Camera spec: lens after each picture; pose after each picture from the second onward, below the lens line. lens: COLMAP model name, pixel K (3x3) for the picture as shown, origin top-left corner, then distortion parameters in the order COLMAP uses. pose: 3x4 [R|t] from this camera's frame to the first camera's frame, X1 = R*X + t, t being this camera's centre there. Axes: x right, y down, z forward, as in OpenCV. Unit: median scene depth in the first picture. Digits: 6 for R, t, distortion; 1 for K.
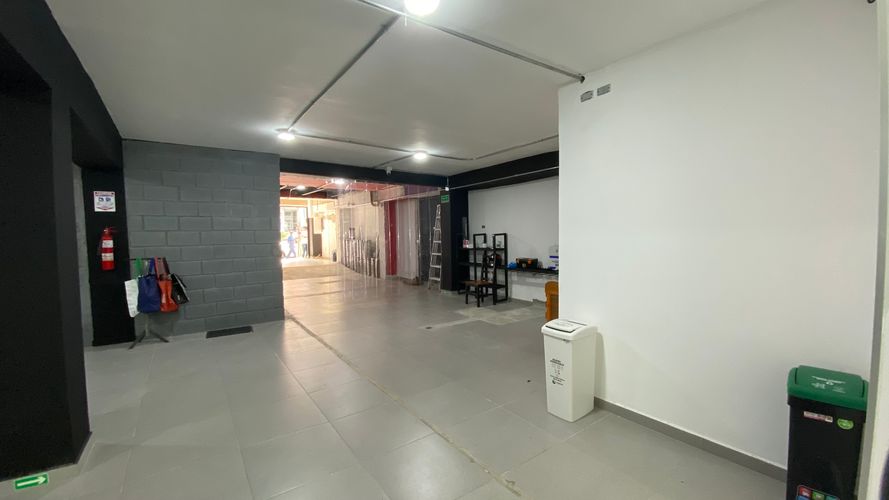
lens RADIAL K [[368.1, 0, 444.5], [0, 368.1, 250.0], [0, 0, 1]] dist [-0.024127, -0.000076]
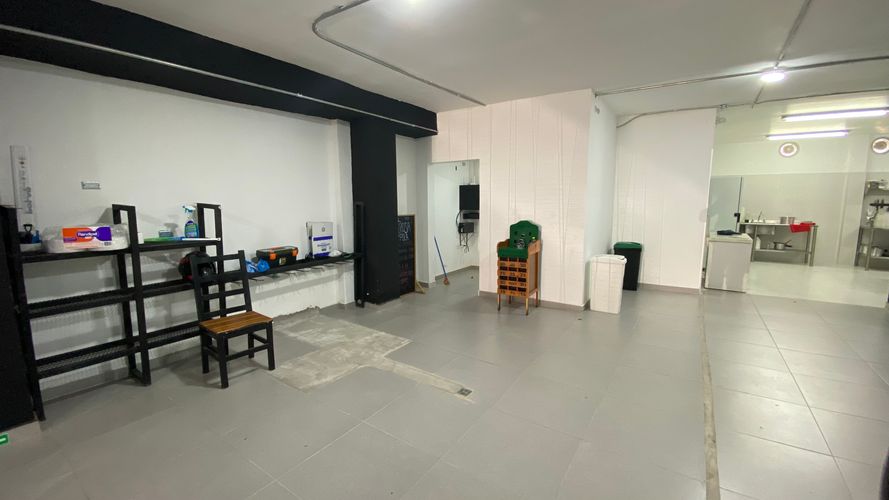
lens RADIAL K [[368.1, 0, 444.5], [0, 368.1, 250.0], [0, 0, 1]] dist [-0.024127, -0.000076]
pose [[-0.355801, -0.106616, 0.928460, -0.479891], [0.055220, 0.989337, 0.134768, -0.046347], [-0.932929, 0.099220, -0.346120, 1.199890]]
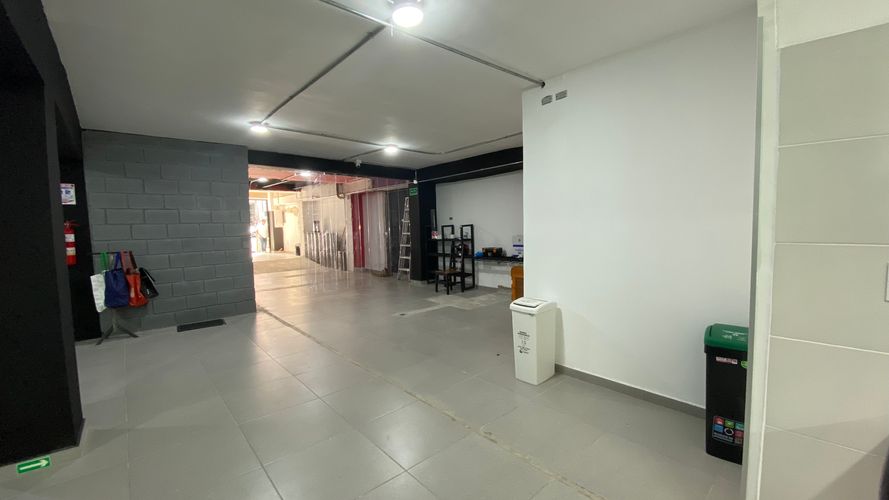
lens RADIAL K [[365.4, 0, 452.0], [0, 365.4, 252.2], [0, 0, 1]] dist [-0.036411, -0.000224]
pose [[0.992780, -0.014811, 0.119034, -0.023980], [0.011741, 0.999581, 0.026450, 0.007693], [-0.119376, -0.024861, 0.992538, -0.049801]]
